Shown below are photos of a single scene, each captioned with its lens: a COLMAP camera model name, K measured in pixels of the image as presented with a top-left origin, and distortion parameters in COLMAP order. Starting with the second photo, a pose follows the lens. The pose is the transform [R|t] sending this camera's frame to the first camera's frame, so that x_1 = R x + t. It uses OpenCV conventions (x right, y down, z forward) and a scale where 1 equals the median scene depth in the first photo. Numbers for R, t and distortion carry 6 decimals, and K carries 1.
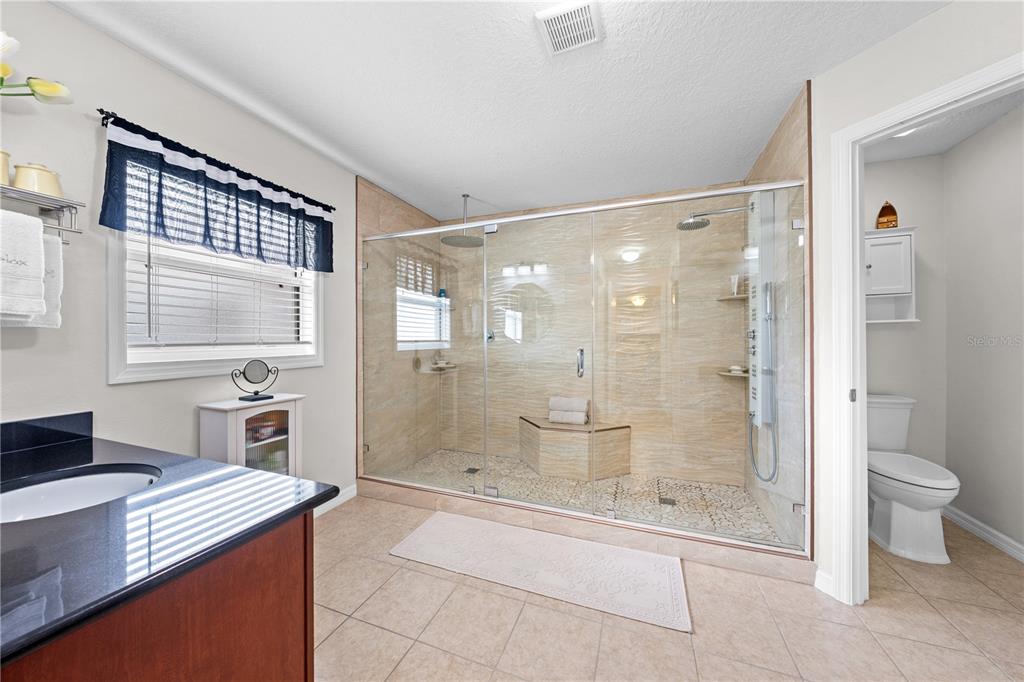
lens RADIAL K [[348.4, 0, 511.9], [0, 348.4, 341.2], [0, 0, 1]] dist [-0.004449, 0.000121]
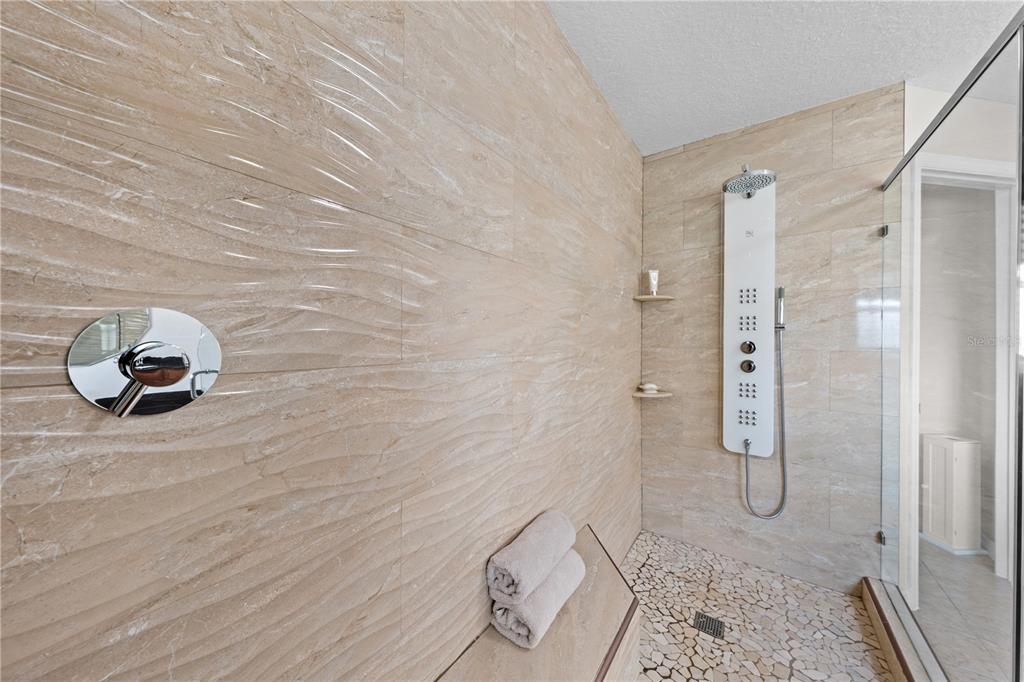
lens RADIAL K [[348.4, 0, 511.4], [0, 348.4, 339.4], [0, 0, 1]] dist [-0.004449, 0.000121]
pose [[0.256731, -0.004291, 0.966473, -0.205266], [0.000027, 0.999990, 0.004432, -0.032170], [-0.966483, -0.001111, 0.256729, 1.123316]]
